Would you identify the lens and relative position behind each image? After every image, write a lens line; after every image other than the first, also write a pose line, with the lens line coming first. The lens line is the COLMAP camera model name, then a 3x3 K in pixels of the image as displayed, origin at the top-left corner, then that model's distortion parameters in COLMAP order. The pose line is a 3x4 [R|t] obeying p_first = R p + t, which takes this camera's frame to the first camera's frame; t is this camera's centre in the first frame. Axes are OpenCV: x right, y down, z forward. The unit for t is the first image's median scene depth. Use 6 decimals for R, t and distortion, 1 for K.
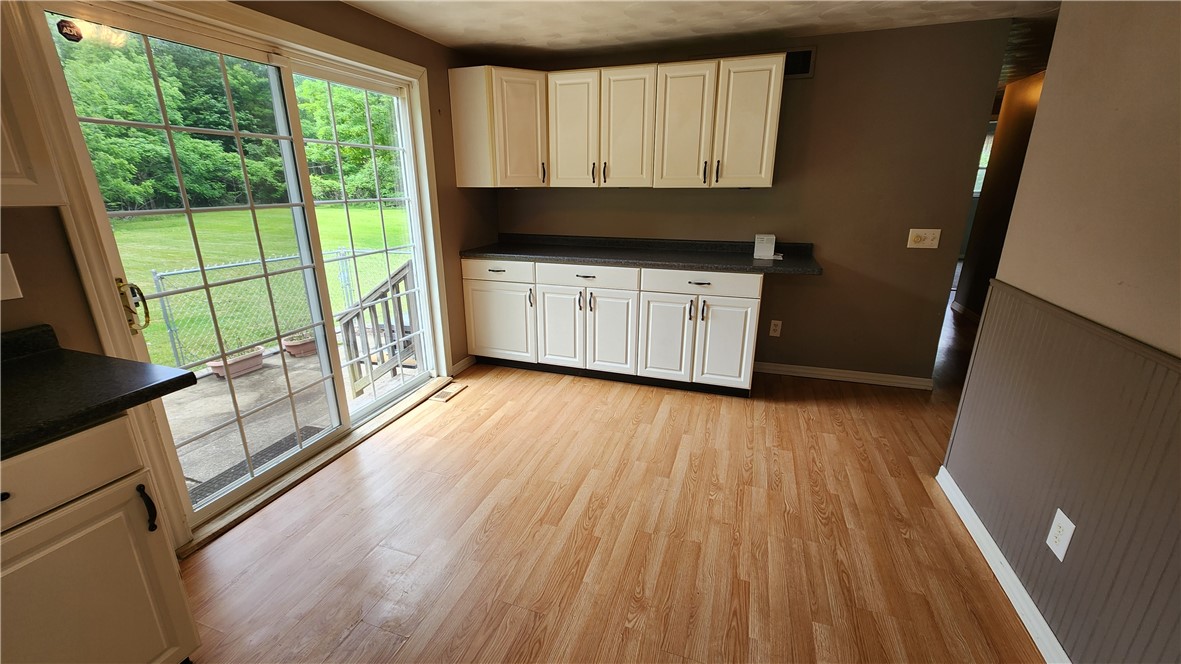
lens RADIAL K [[481.5, 0, 582.5], [0, 481.5, 332.6], [0, 0, 1]] dist [-0.000902, -0.000158]
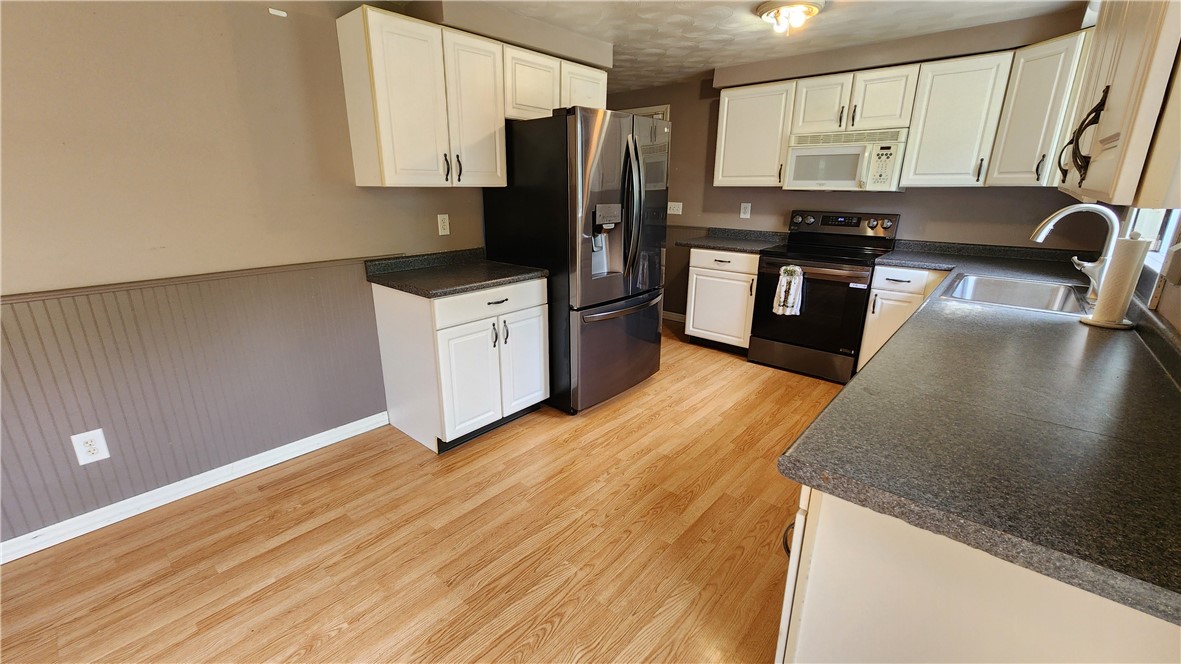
lens RADIAL K [[481.5, 0, 582.5], [0, 481.5, 332.6], [0, 0, 1]] dist [-0.000902, -0.000158]
pose [[-0.927136, -0.108787, 0.358587, -0.331340], [0.114240, 0.829322, 0.546968, -0.193059], [-0.356886, 0.548079, -0.756466, 0.638396]]
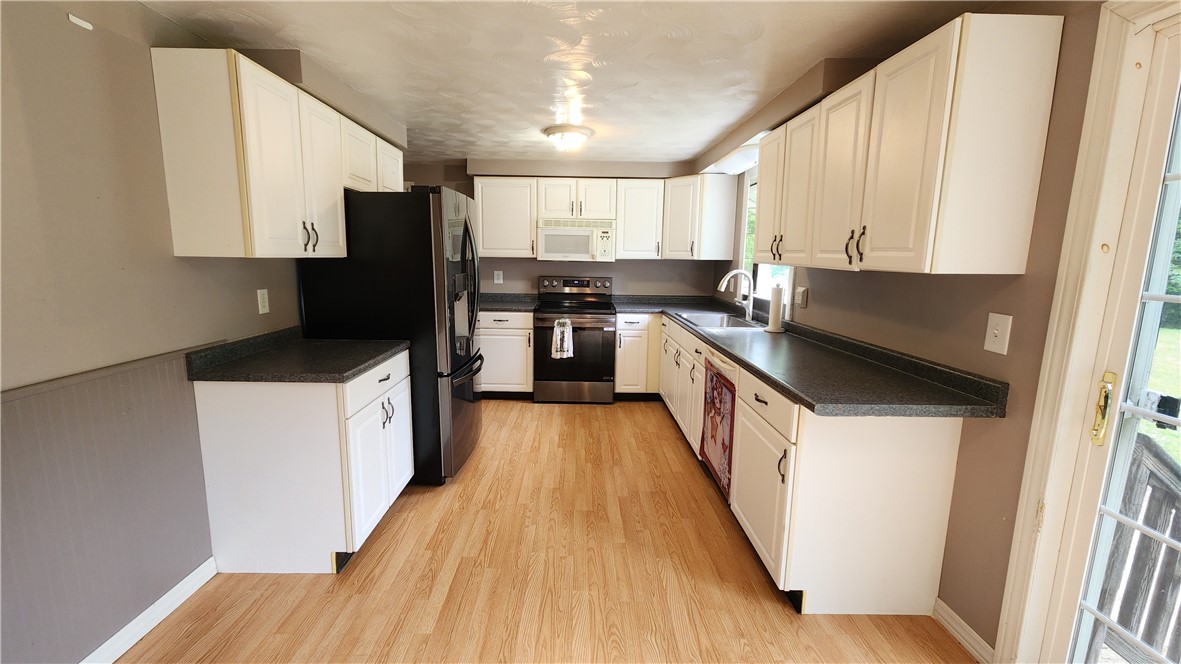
lens RADIAL K [[477.9, 0, 580.9], [0, 477.9, 329.9], [0, 0, 1]] dist [0.000859, 0.000002]
pose [[-0.938801, 0.041126, -0.341997, 0.069438], [-0.116886, 0.895905, 0.428592, -0.234155], [0.324024, 0.442337, -0.836269, 0.740785]]
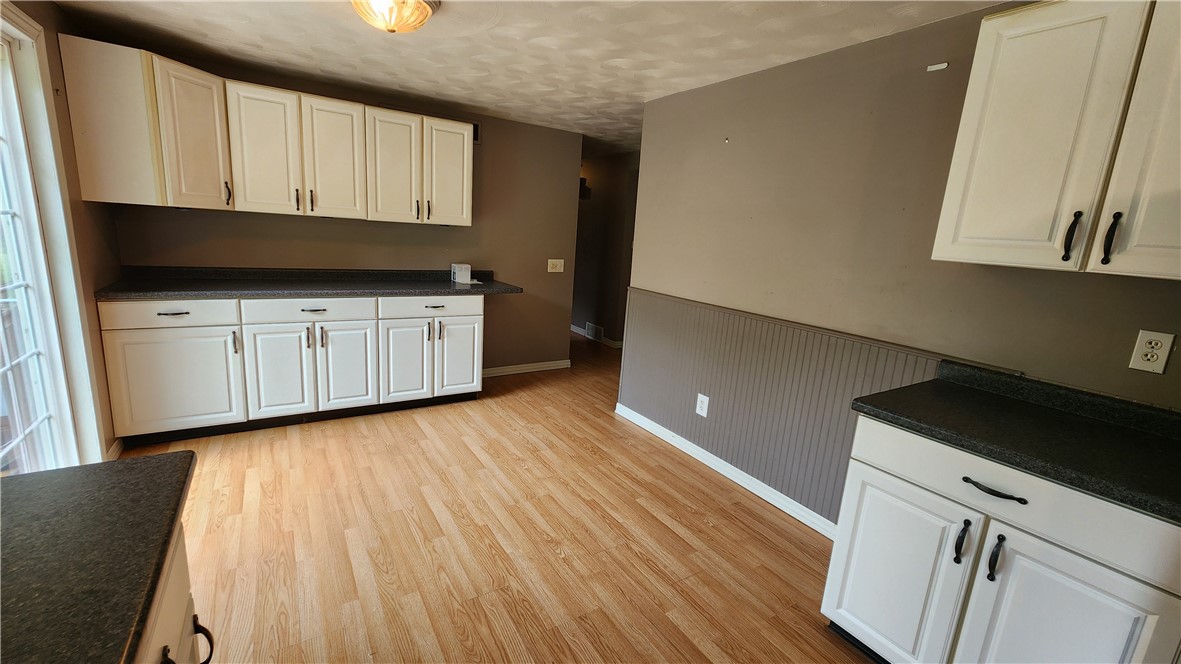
lens RADIAL K [[481.5, 0, 582.5], [0, 481.5, 332.6], [0, 0, 1]] dist [-0.000902, -0.000158]
pose [[0.616311, -0.119032, 0.778455, -0.420688], [0.169719, 0.985358, 0.016301, -0.002291], [-0.768997, 0.122072, 0.627489, 0.030710]]
